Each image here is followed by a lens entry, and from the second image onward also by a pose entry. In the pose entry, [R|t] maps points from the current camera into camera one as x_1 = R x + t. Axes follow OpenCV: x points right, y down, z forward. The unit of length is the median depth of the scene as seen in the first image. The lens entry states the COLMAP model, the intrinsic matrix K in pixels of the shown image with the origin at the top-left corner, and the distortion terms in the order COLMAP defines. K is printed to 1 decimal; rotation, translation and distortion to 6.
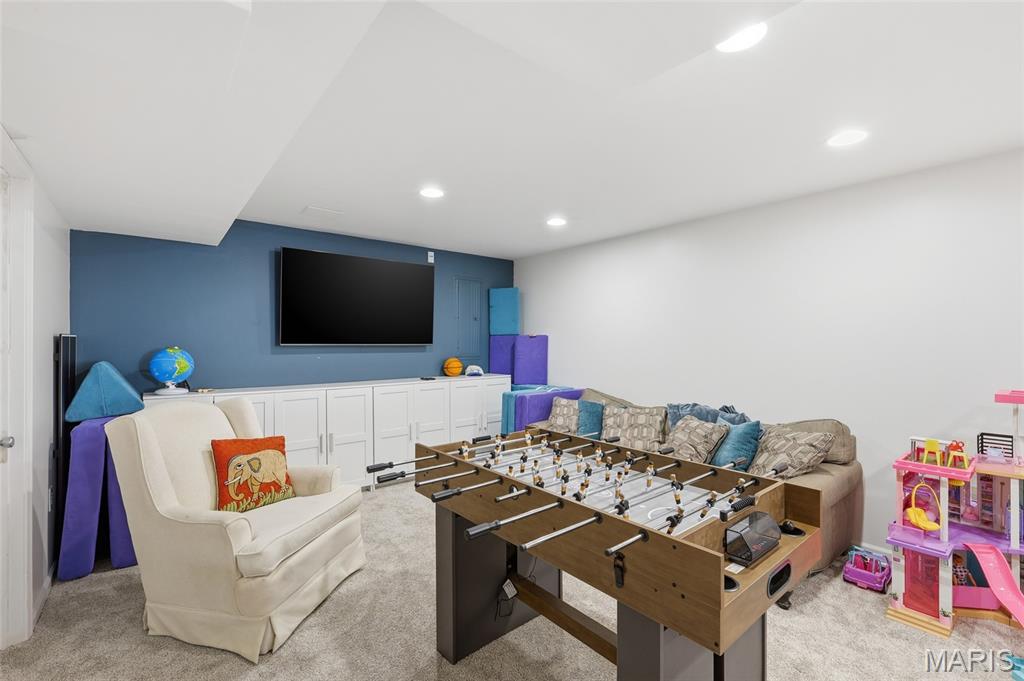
lens RADIAL K [[451.1, 0, 511.0], [0, 451.1, 341.3], [0, 0, 1]] dist [0.005284, -0.000377]
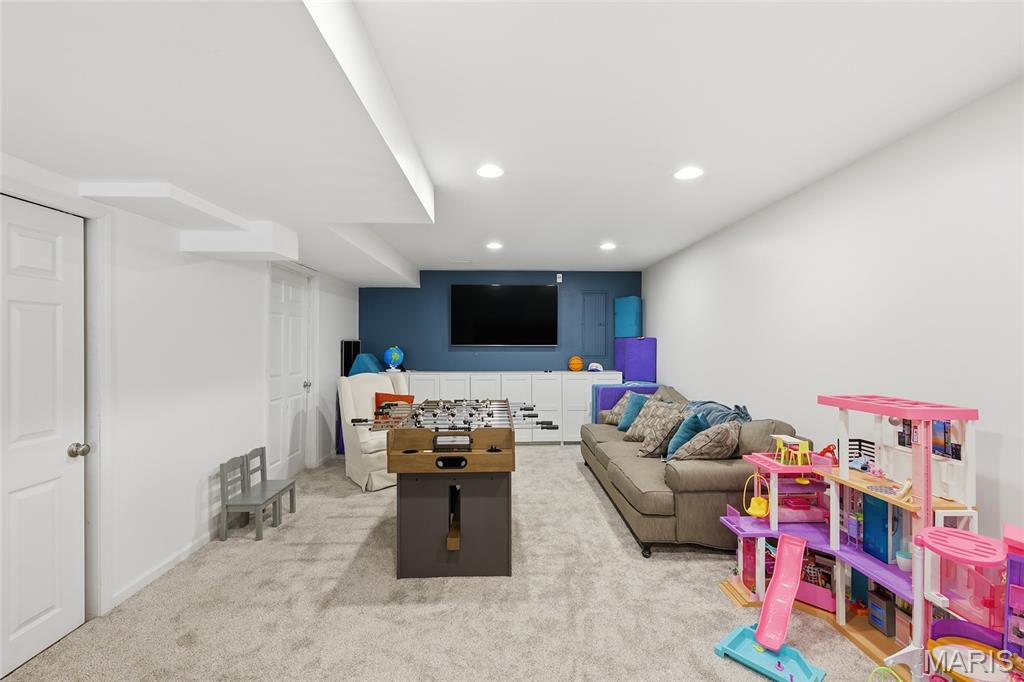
lens RADIAL K [[451.1, 0, 512.2], [0, 451.1, 341.7], [0, 0, 1]] dist [0.005284, -0.000377]
pose [[0.787382, -0.002037, -0.616462, 0.516600], [0.001155, 0.999998, -0.001828, -0.001980], [0.616465, 0.000727, 0.787382, -0.102544]]
